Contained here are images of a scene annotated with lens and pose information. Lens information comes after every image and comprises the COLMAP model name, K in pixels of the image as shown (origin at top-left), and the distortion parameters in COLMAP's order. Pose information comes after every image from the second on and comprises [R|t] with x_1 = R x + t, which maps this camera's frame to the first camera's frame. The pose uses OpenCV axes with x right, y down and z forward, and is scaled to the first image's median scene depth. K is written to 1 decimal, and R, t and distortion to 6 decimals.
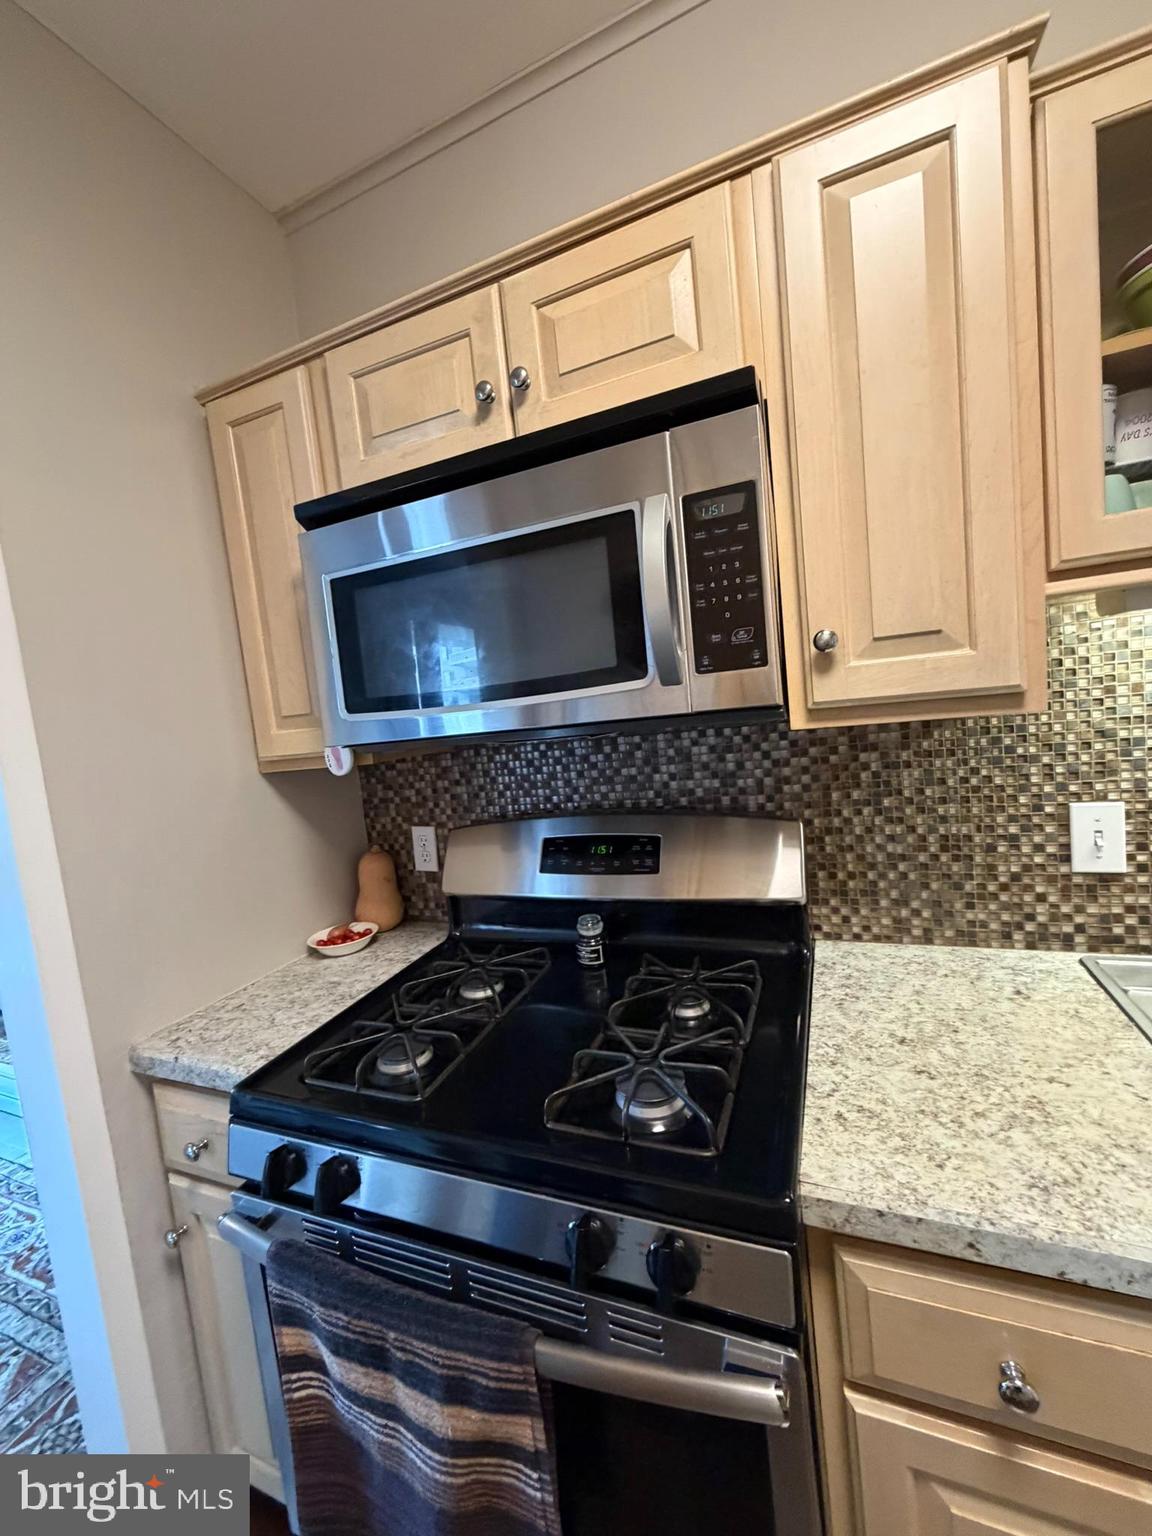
lens RADIAL K [[610.1, 0, 576.2], [0, 610.1, 763.7], [0, 0, 1]] dist [-0.003991, 0.000952]
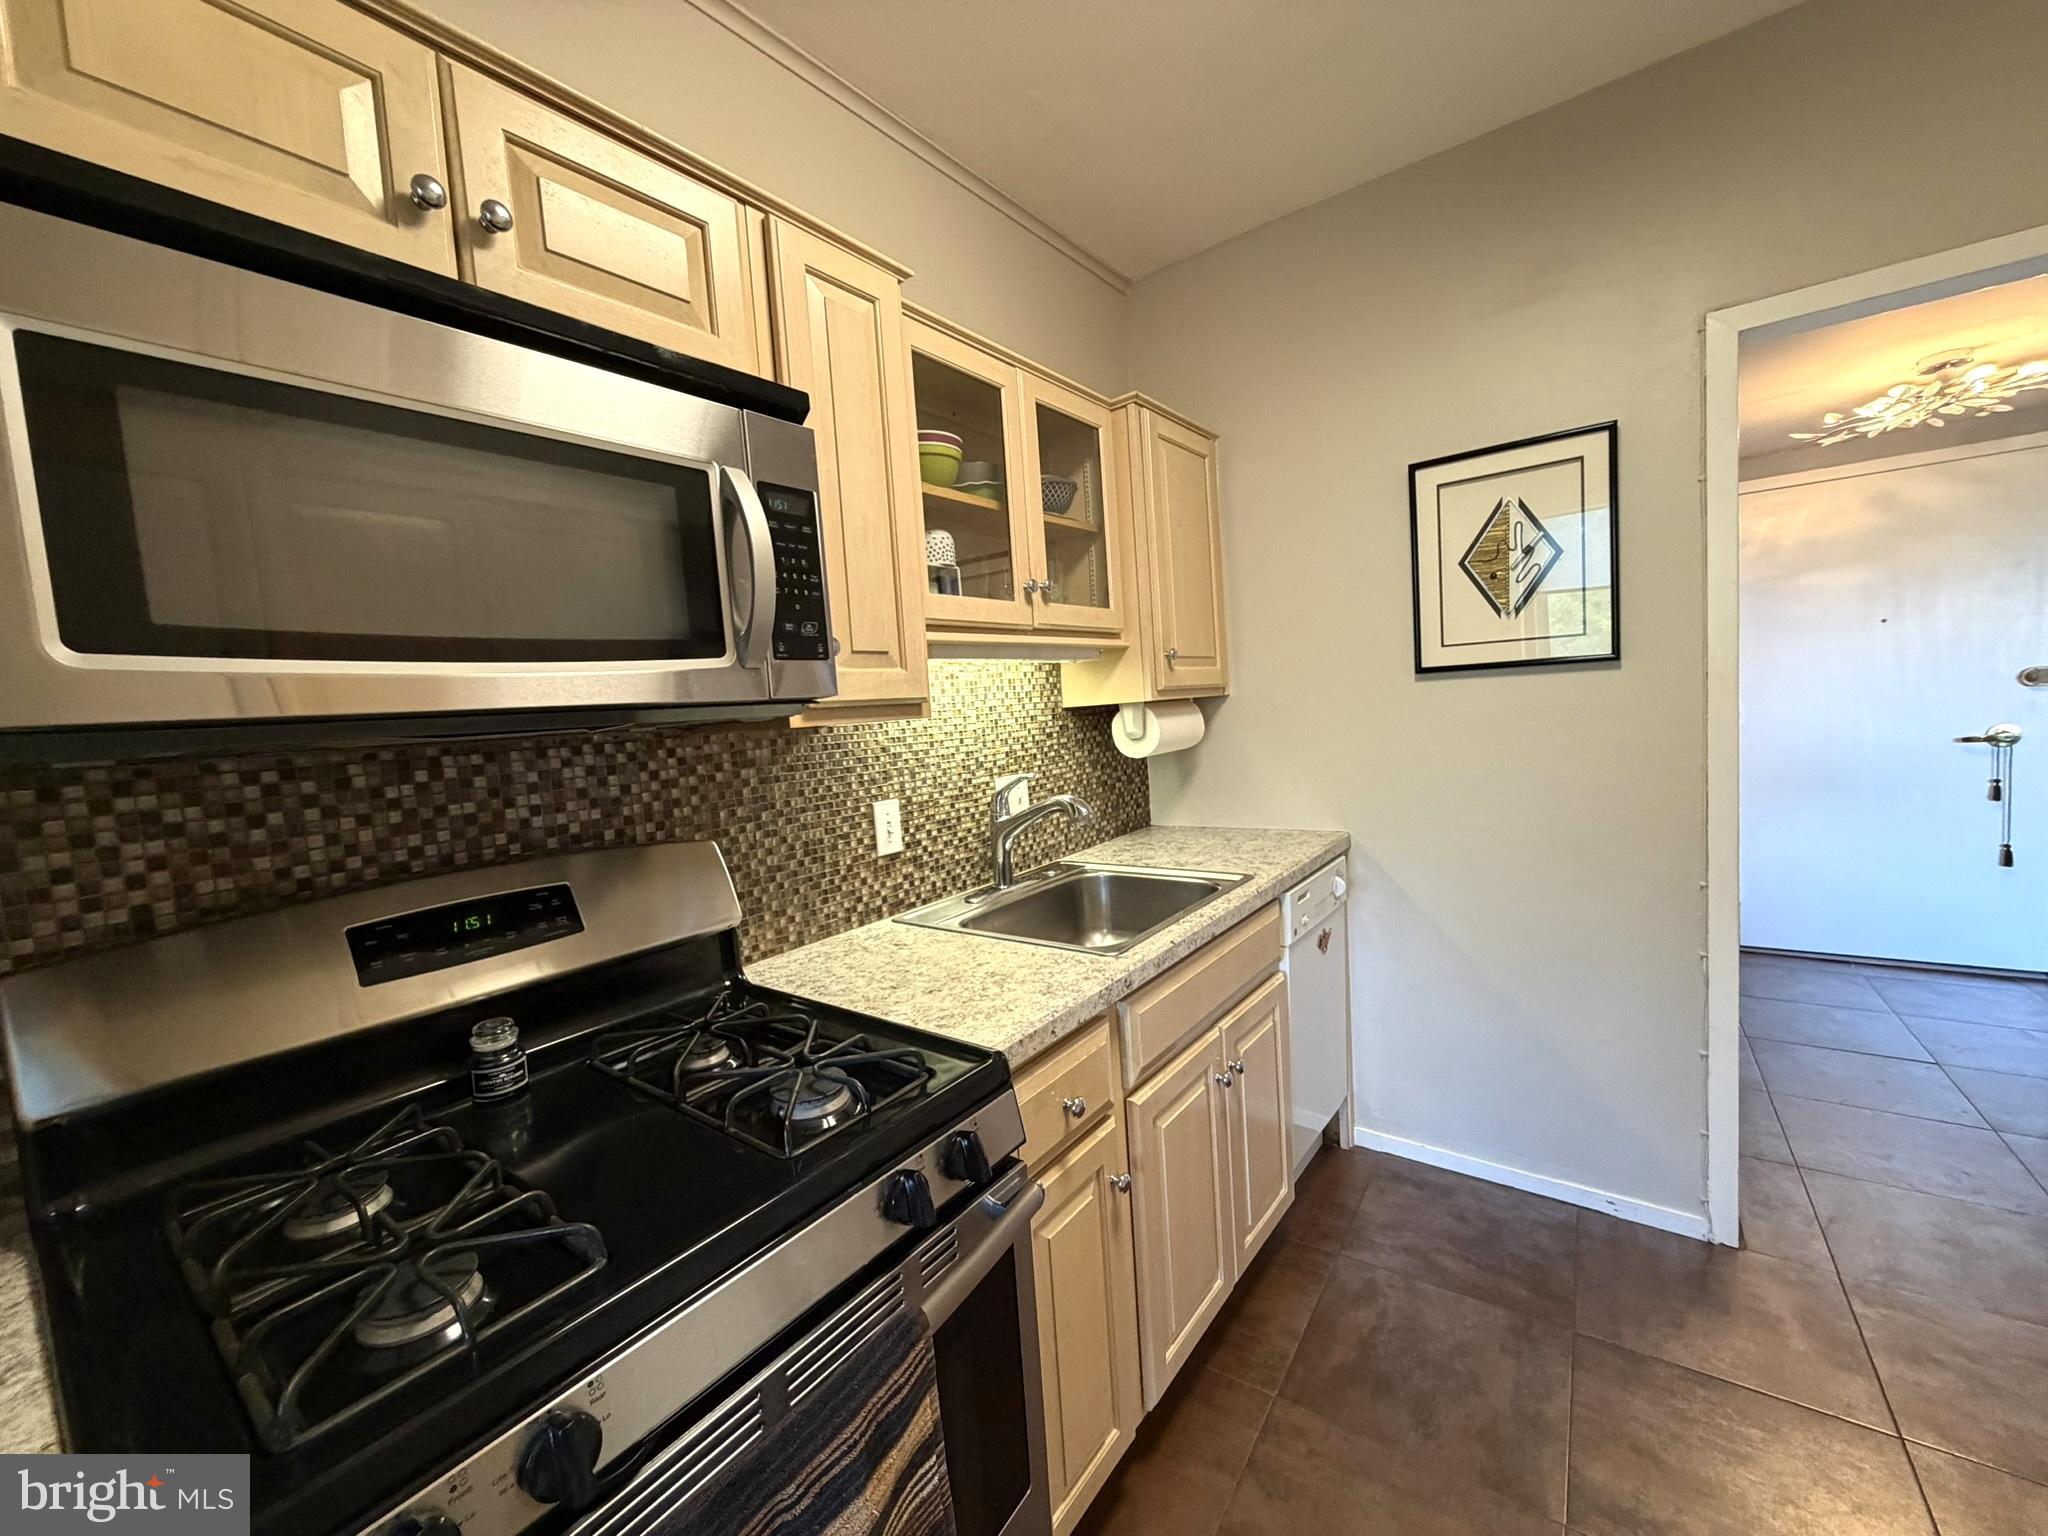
lens RADIAL K [[813.4, 0, 1011.9], [0, 813.4, 768.9], [0, 0, 1]] dist [-0.003991, 0.000952]
pose [[0.266665, 0.012519, 0.963708, -0.724802], [0.126413, 0.990823, -0.047850, 0.105065], [-0.955463, 0.134585, 0.262635, 0.234384]]
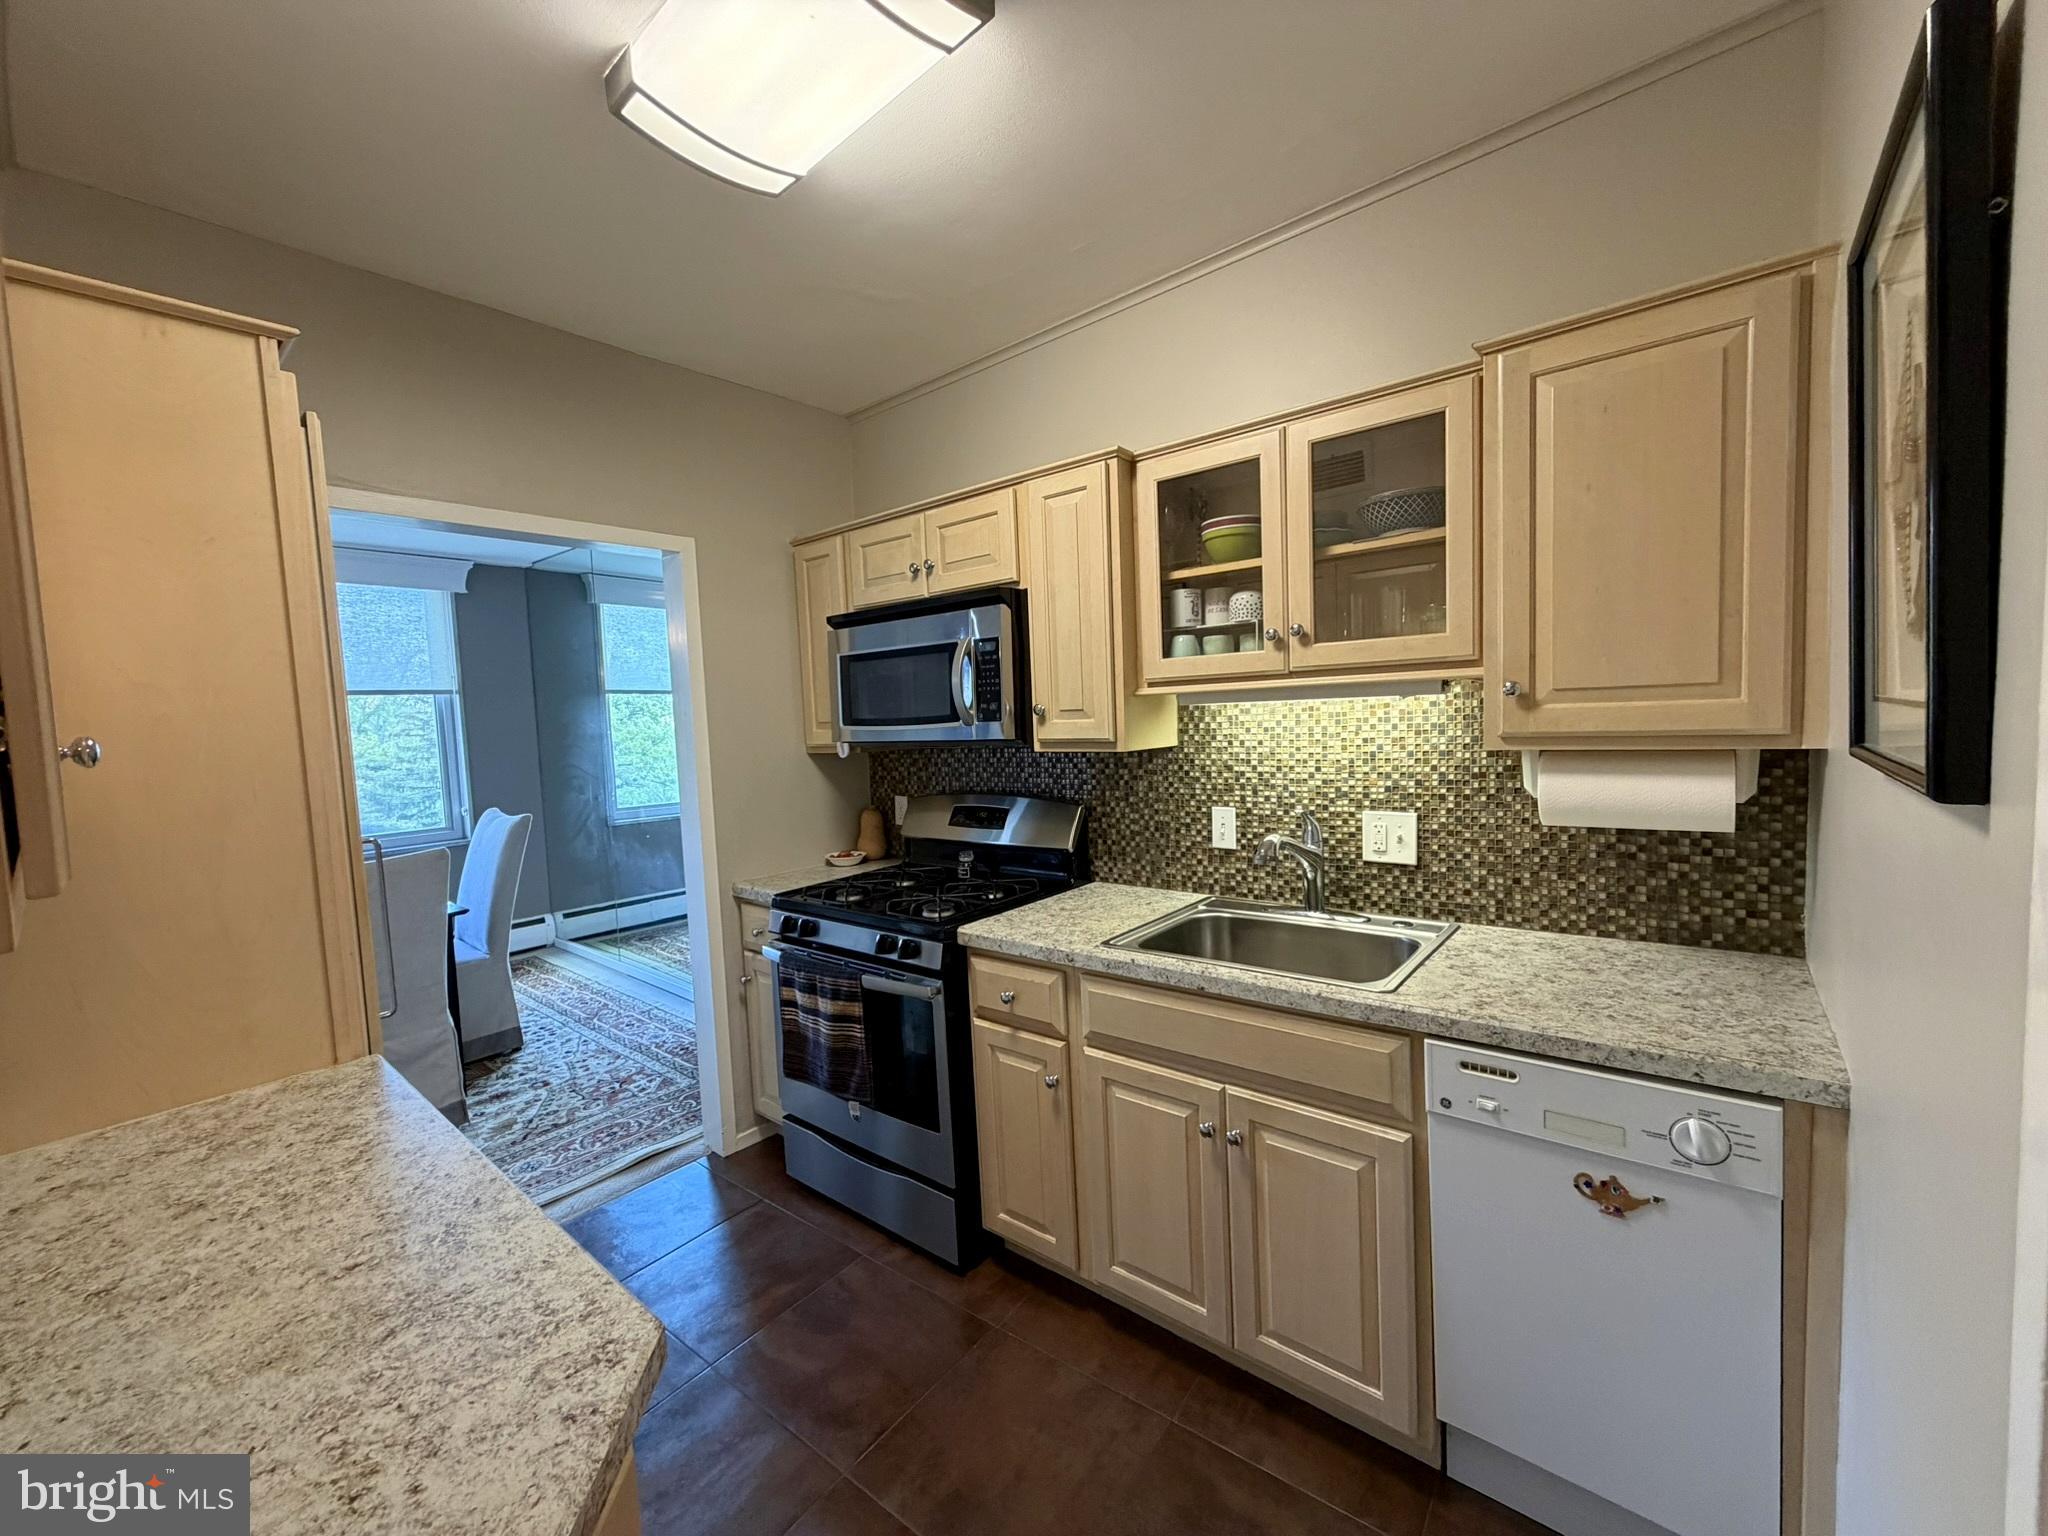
lens RADIAL K [[813.4, 0, 1021.5], [0, 813.4, 769.8], [0, 0, 1]] dist [-0.003991, 0.000952]
pose [[0.955231, 0.083373, -0.283870, 0.871687], [-0.083003, 0.996460, 0.013356, -0.023149], [0.283979, 0.010804, 0.958770, -1.255973]]
